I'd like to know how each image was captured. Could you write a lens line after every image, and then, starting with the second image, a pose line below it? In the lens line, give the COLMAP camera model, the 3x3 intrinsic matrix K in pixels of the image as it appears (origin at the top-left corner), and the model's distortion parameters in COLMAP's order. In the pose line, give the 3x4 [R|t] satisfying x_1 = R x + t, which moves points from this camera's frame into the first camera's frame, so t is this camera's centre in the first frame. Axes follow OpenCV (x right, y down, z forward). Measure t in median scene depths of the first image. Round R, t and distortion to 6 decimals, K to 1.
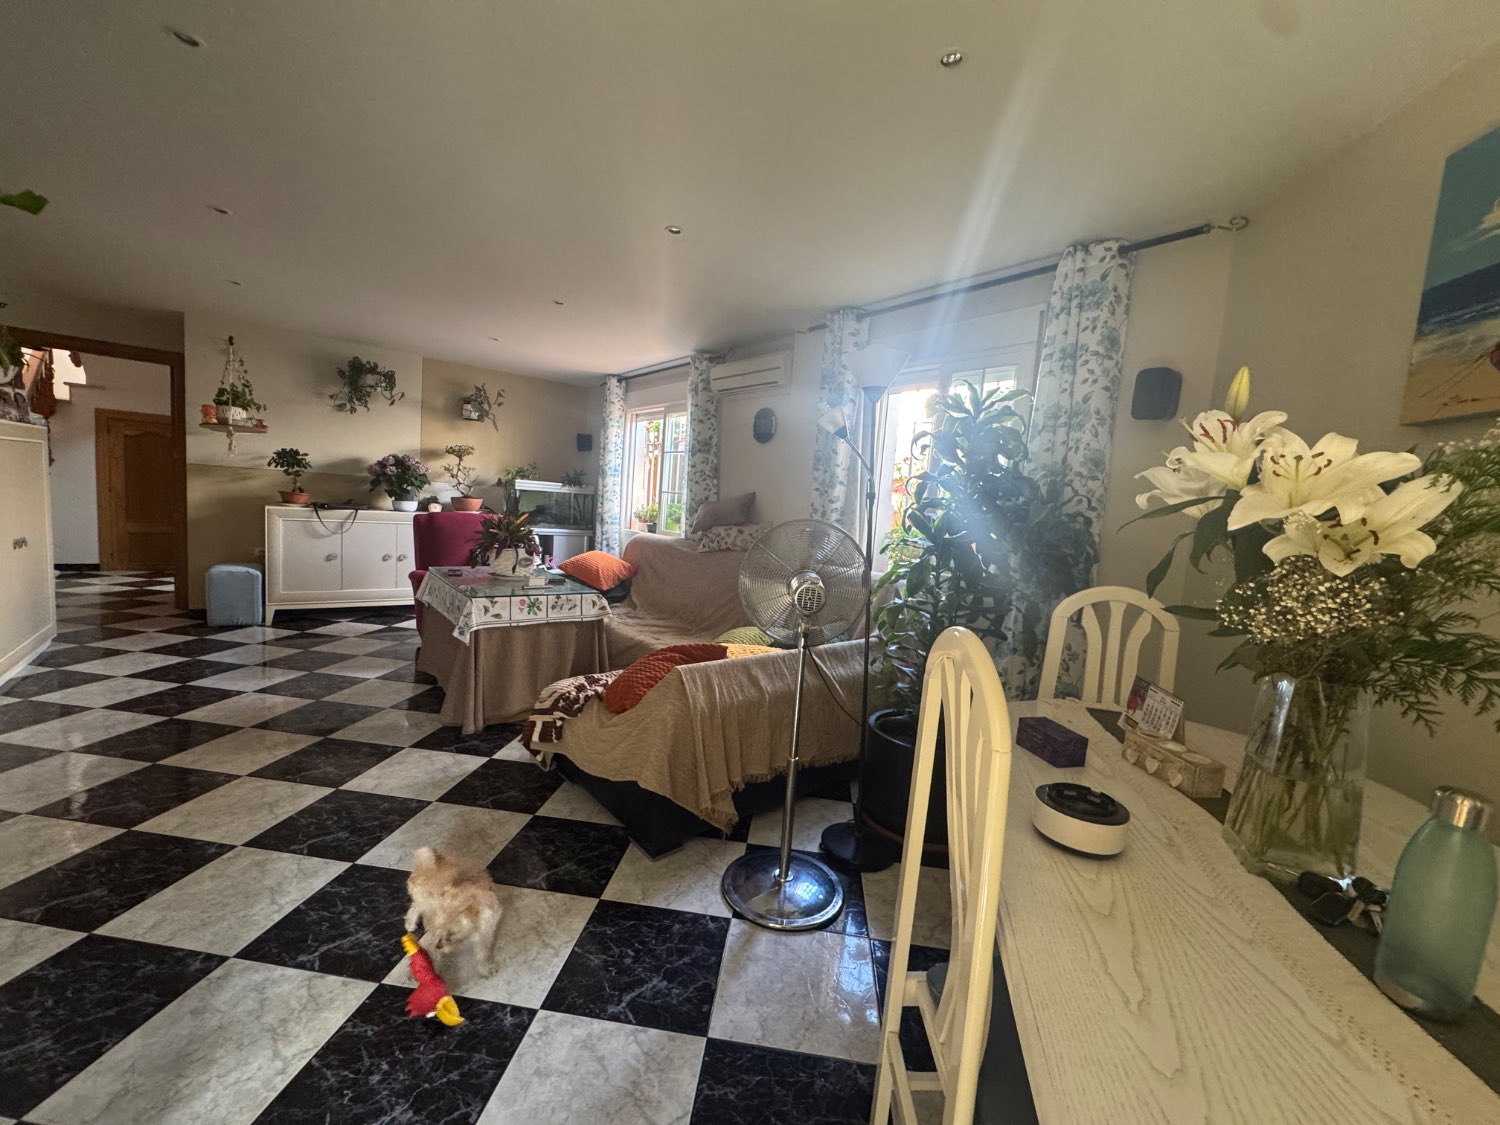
lens RADIAL K [[596.7, 0, 747.9], [0, 596.7, 562.2], [0, 0, 1]] dist [-0.002606, 0.000339]
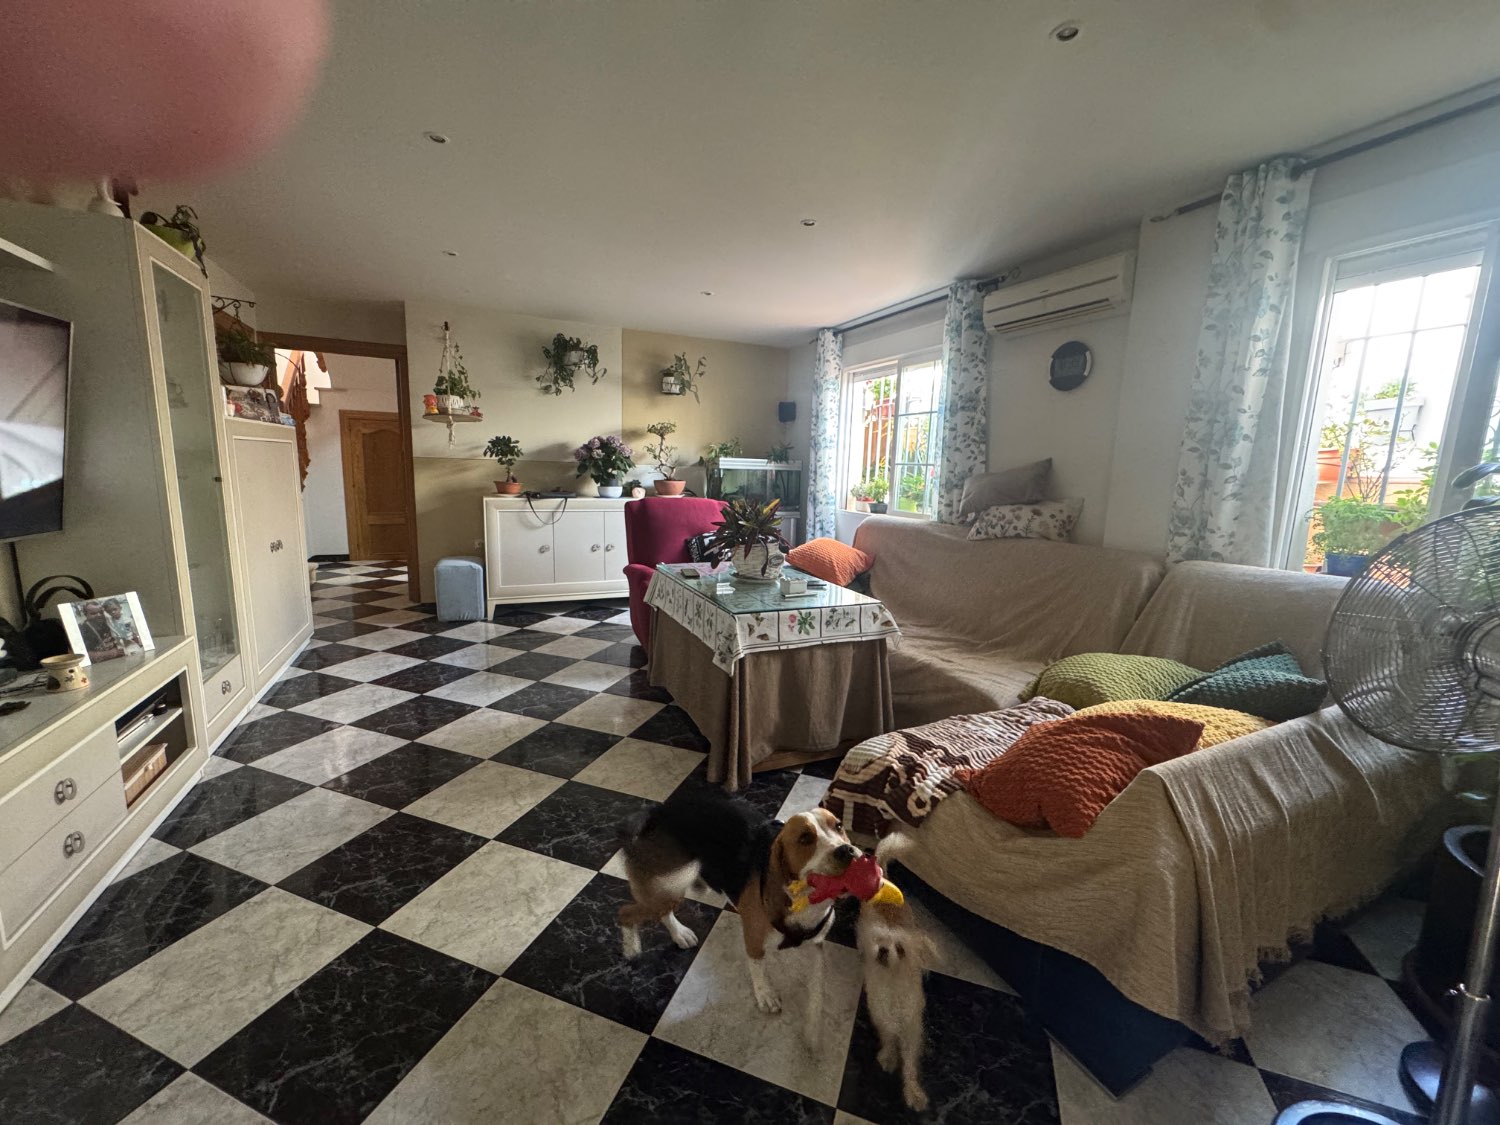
lens RADIAL K [[596.7, 0, 749.1], [0, 596.7, 560.6], [0, 0, 1]] dist [-0.002606, 0.000339]
pose [[0.970222, -0.007113, -0.242111, -0.162732], [0.017734, 0.998972, 0.041719, -0.025465], [0.241566, -0.044770, 0.969351, 0.166917]]
